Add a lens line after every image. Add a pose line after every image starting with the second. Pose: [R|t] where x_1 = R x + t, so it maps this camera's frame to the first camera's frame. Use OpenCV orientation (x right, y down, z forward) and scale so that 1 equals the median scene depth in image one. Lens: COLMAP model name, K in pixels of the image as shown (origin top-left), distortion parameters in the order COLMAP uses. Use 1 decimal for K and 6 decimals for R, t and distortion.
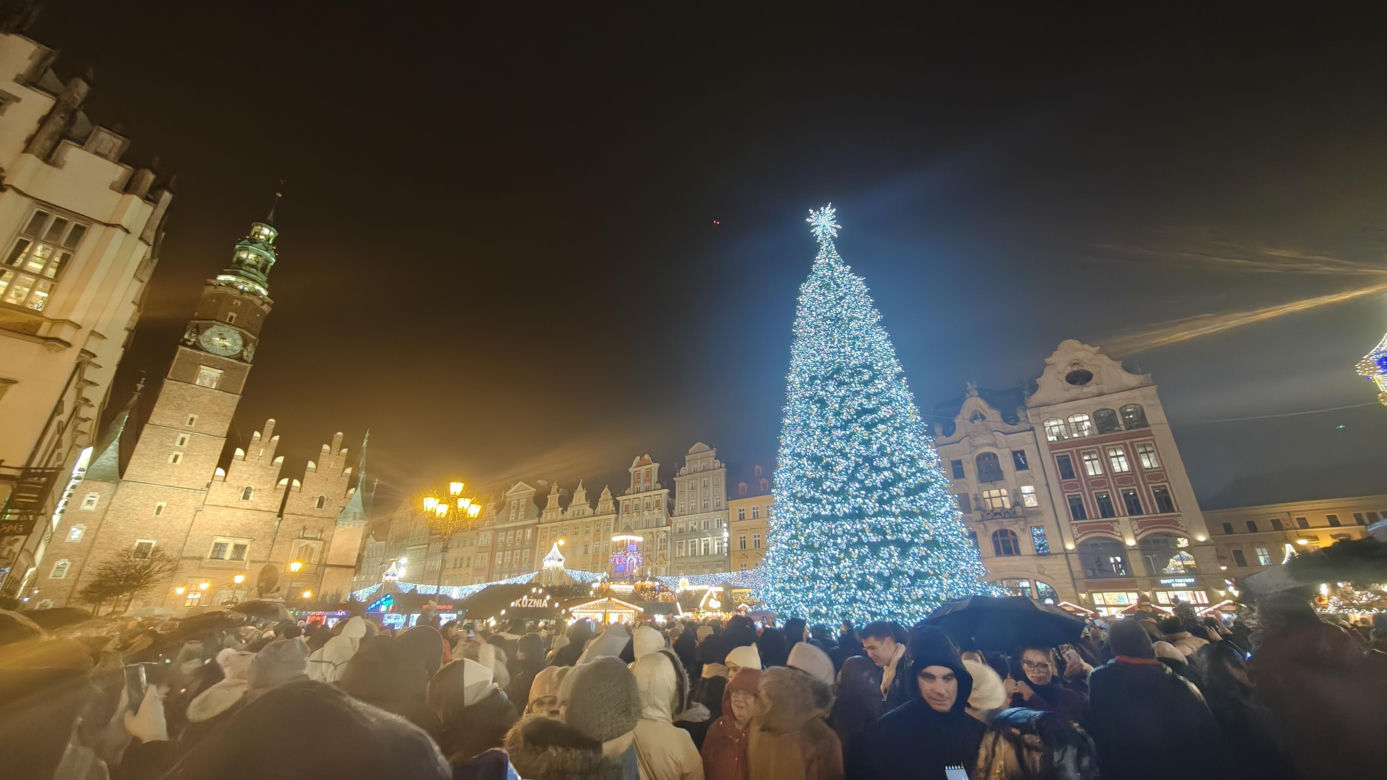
lens RADIAL K [[521.2, 0, 694.3], [0, 521.2, 391.1], [0, 0, 1]] dist [0.005723, -0.004399]
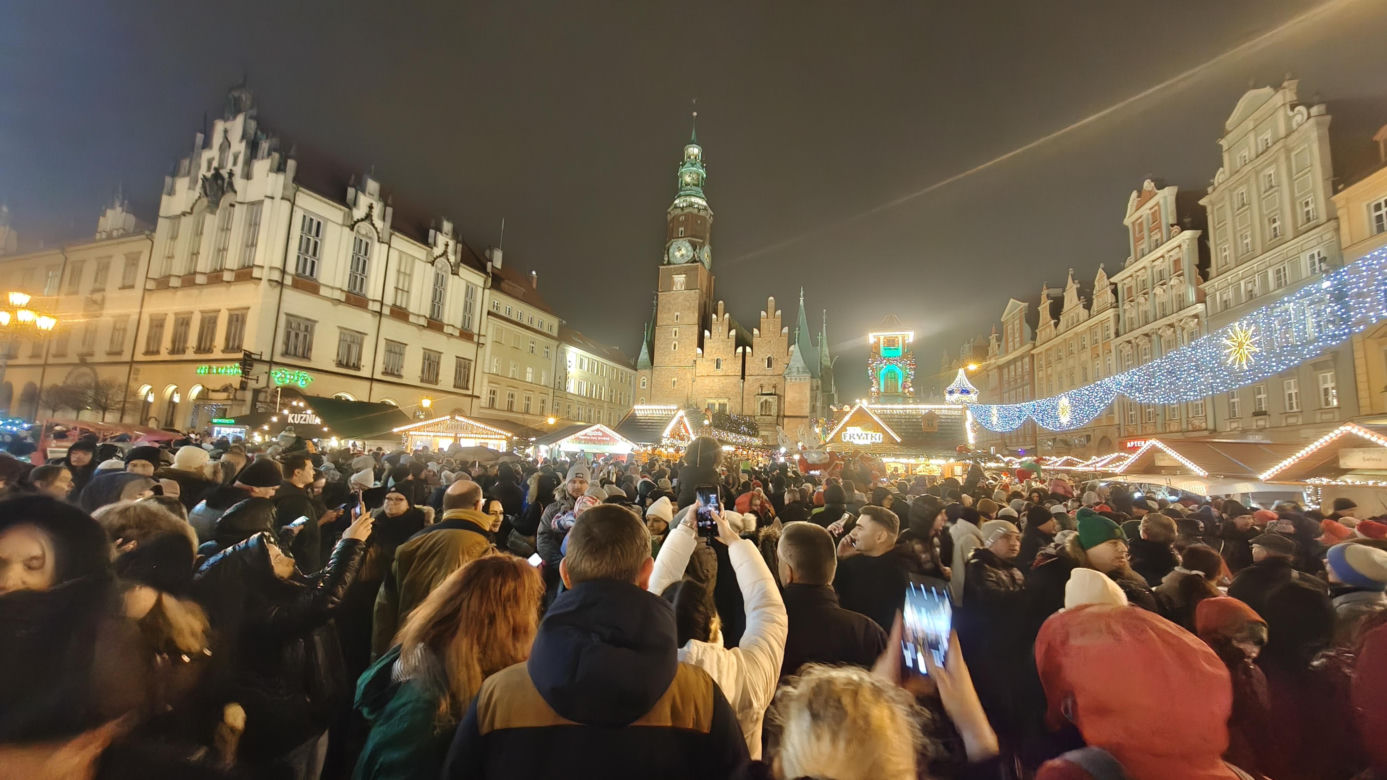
lens RADIAL K [[521.2, 0, 694.3], [0, 521.2, 391.1], [0, 0, 1]] dist [0.005723, -0.004399]
pose [[0.361557, -0.095904, -0.927404, 0.341867], [0.321228, 0.946607, 0.027345, 0.278169], [0.875265, -0.307795, 0.373060, 0.642010]]
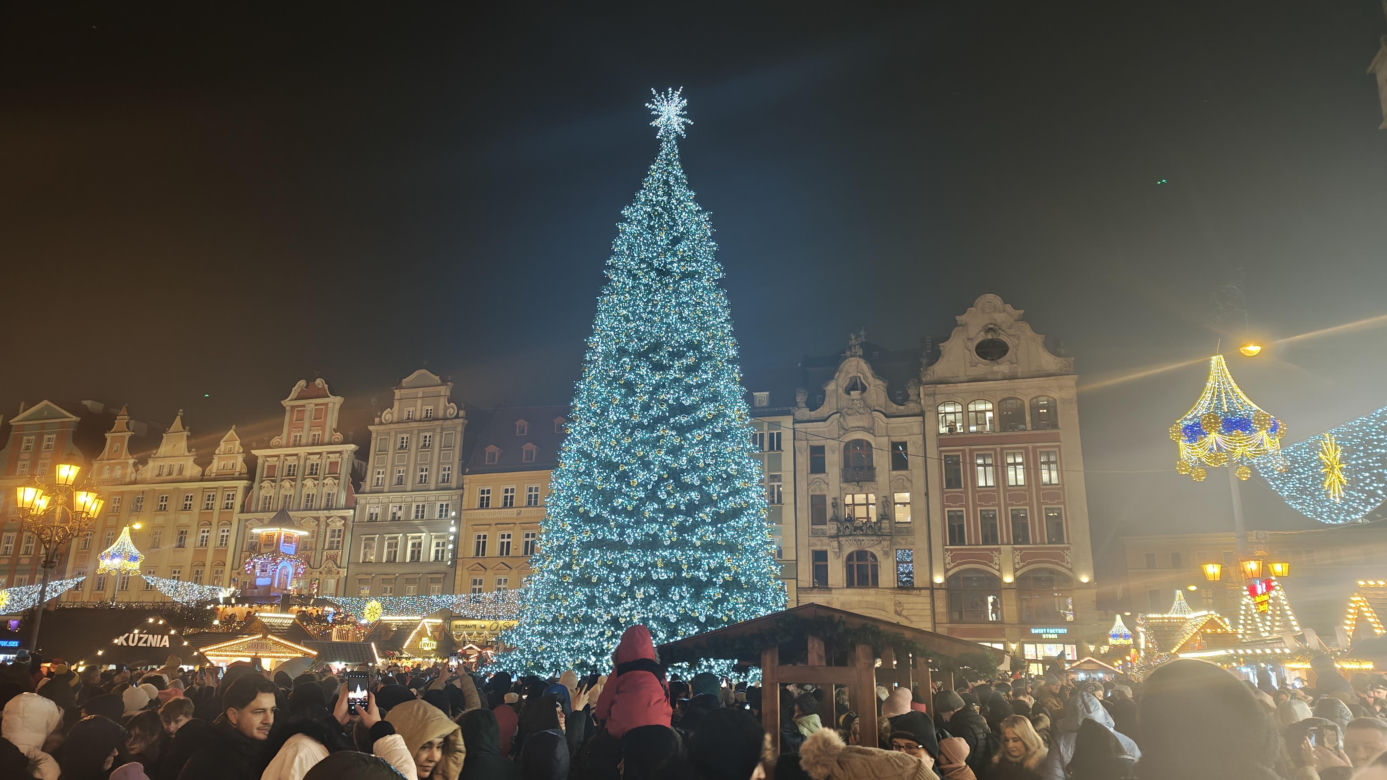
lens RADIAL K [[954.2, 0, 695.6], [0, 954.2, 372.1], [0, 0, 1]] dist [0.086151, -0.146359]
pose [[0.949000, 0.108090, 0.296168, -0.030175], [-0.141318, 0.985574, 0.093125, -0.062670], [-0.281829, -0.130229, 0.950585, -0.137966]]
